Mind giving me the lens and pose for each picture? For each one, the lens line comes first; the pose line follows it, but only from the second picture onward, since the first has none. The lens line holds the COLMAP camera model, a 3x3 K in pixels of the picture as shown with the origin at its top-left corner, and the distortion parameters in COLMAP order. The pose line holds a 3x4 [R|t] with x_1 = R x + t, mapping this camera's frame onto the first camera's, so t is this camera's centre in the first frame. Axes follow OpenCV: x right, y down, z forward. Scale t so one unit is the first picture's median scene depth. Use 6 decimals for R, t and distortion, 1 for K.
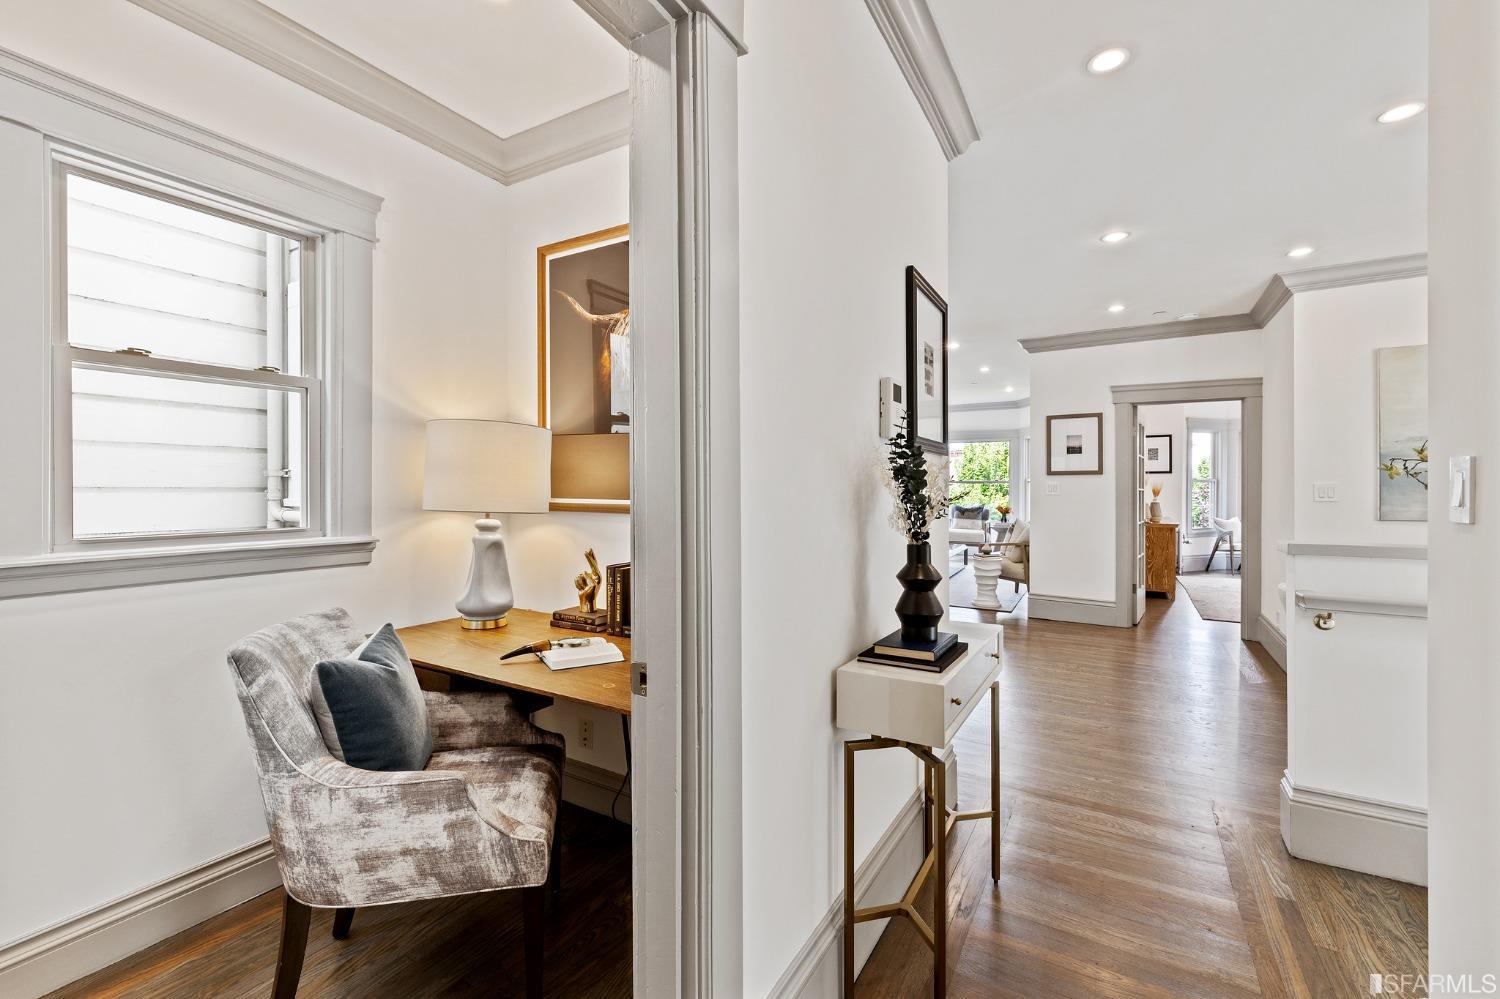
lens RADIAL K [[631.7, 0, 744.6], [0, 631.7, 488.9], [0, 0, 1]] dist [-0.000785, -0.000343]
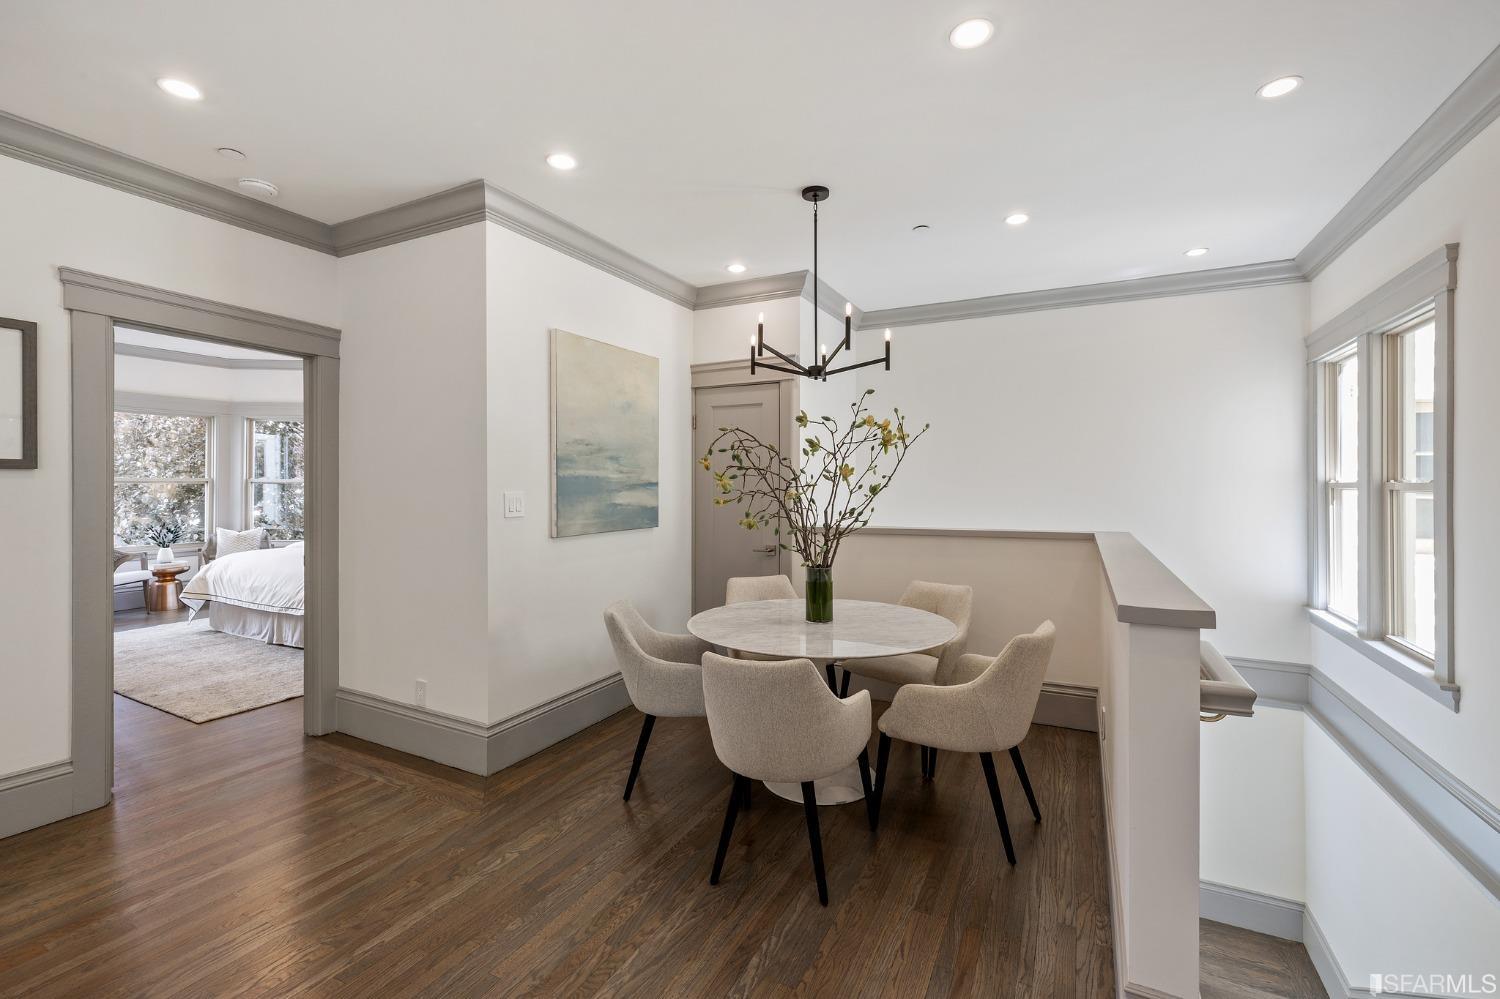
lens RADIAL K [[631.7, 0, 753.4], [0, 631.7, 487.1], [0, 0, 1]] dist [-0.000785, -0.000343]
pose [[-0.074075, -0.001878, 0.997251, 0.109009], [0.001270, 0.999997, 0.001977, -0.011371], [-0.997252, 0.001413, -0.074073, 0.529988]]
